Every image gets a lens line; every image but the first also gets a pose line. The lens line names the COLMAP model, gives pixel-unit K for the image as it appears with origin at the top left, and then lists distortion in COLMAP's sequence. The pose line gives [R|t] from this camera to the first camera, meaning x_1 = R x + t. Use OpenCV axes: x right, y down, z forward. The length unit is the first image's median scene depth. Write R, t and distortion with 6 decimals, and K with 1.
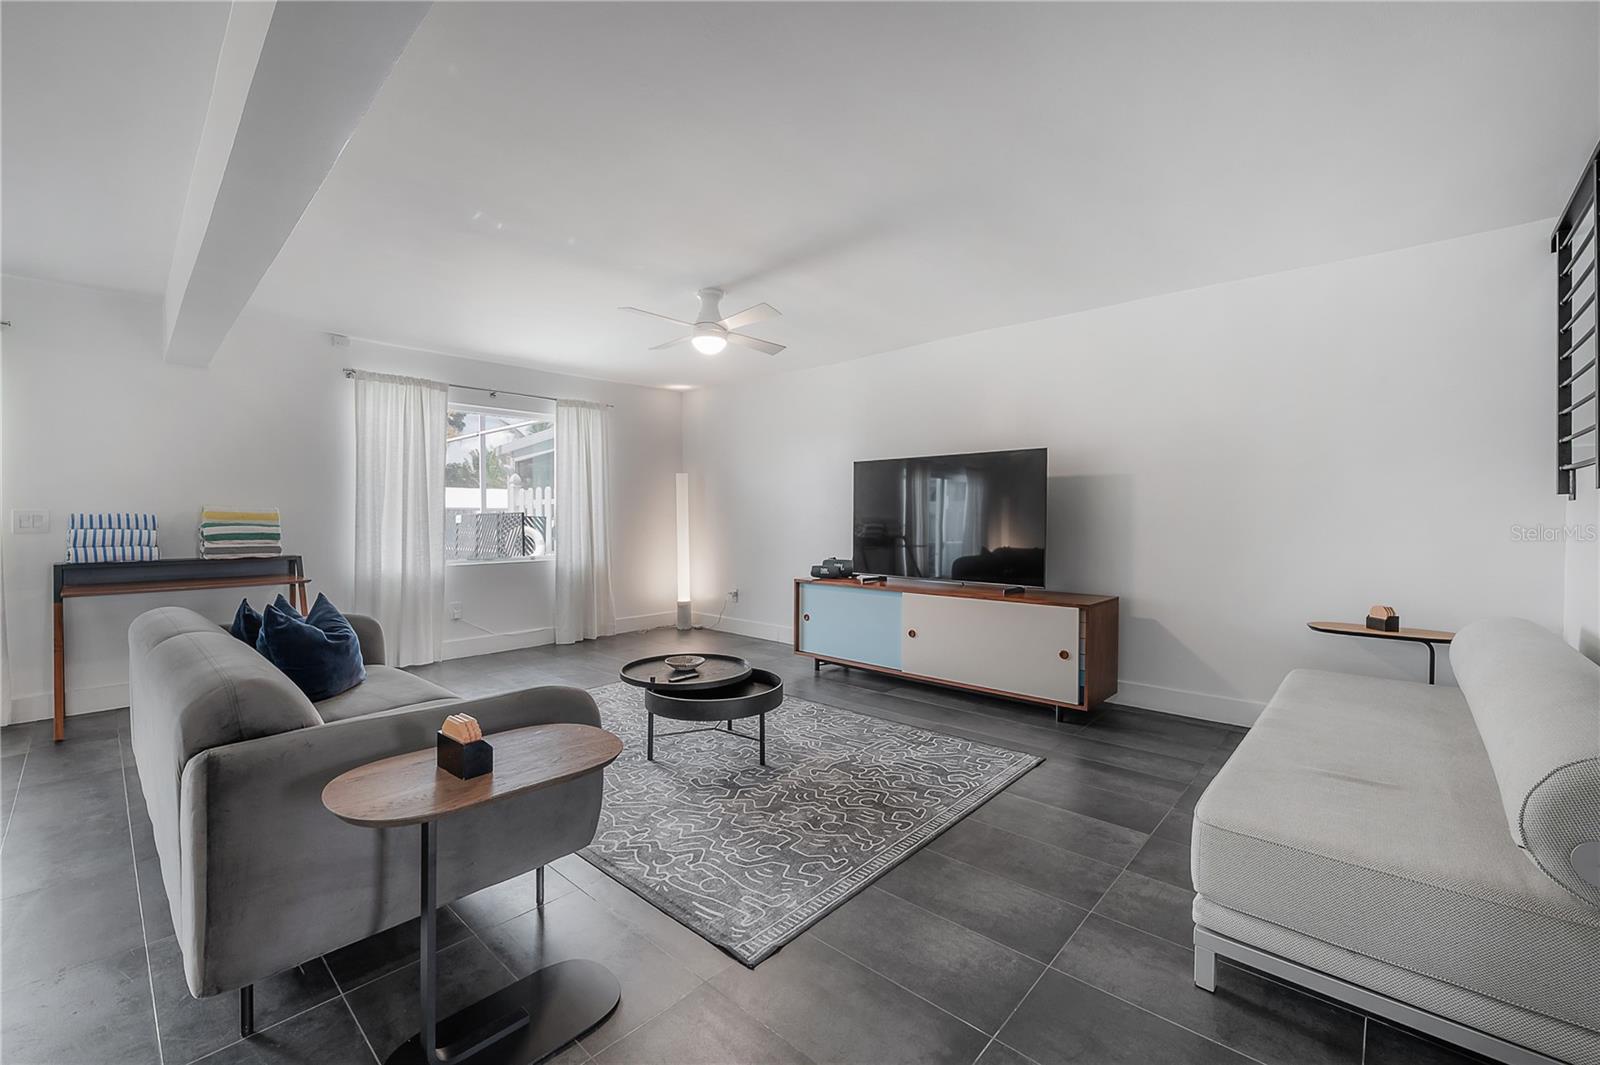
lens RADIAL K [[658.2, 0, 810.7], [0, 658.2, 521.7], [0, 0, 1]] dist [-0.006026, -0.000688]
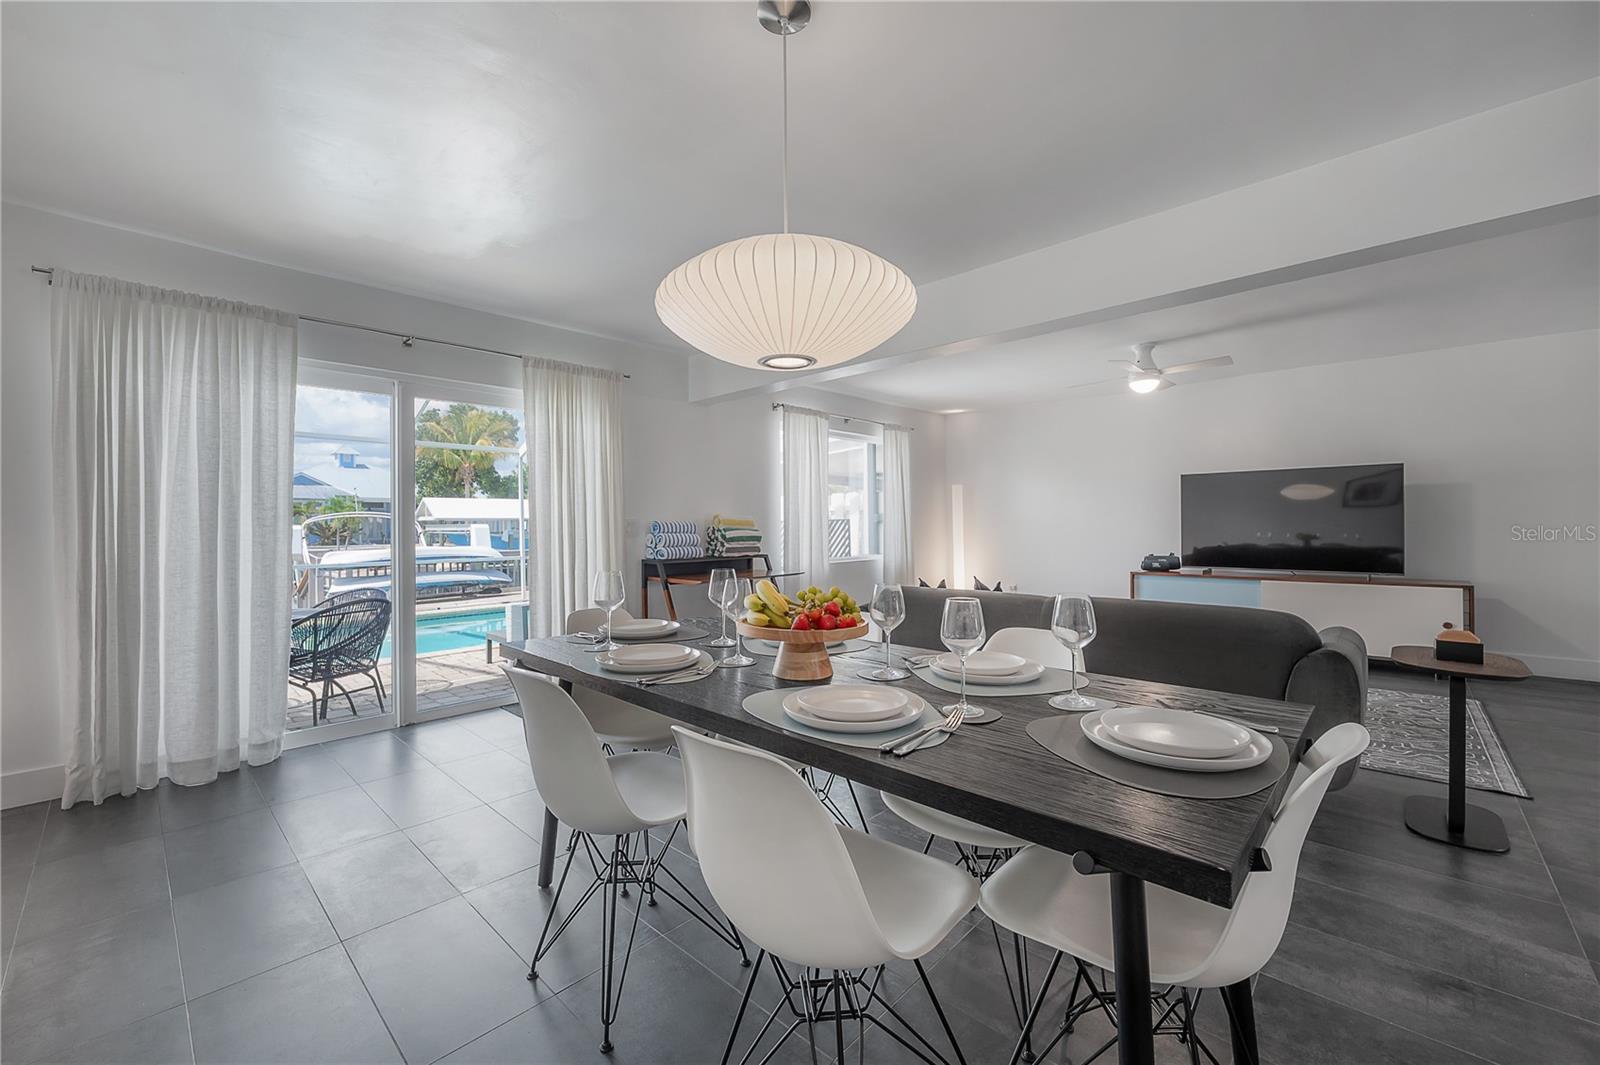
lens RADIAL K [[644.3, 0, 796.2], [0, 644.3, 530.1], [0, 0, 1]] dist [-0.003805, -0.000296]
pose [[0.999782, -0.007092, -0.019663, -0.909134], [0.007142, 0.999971, 0.002463, 0.004394], [0.019645, -0.002603, 0.999804, -0.292609]]
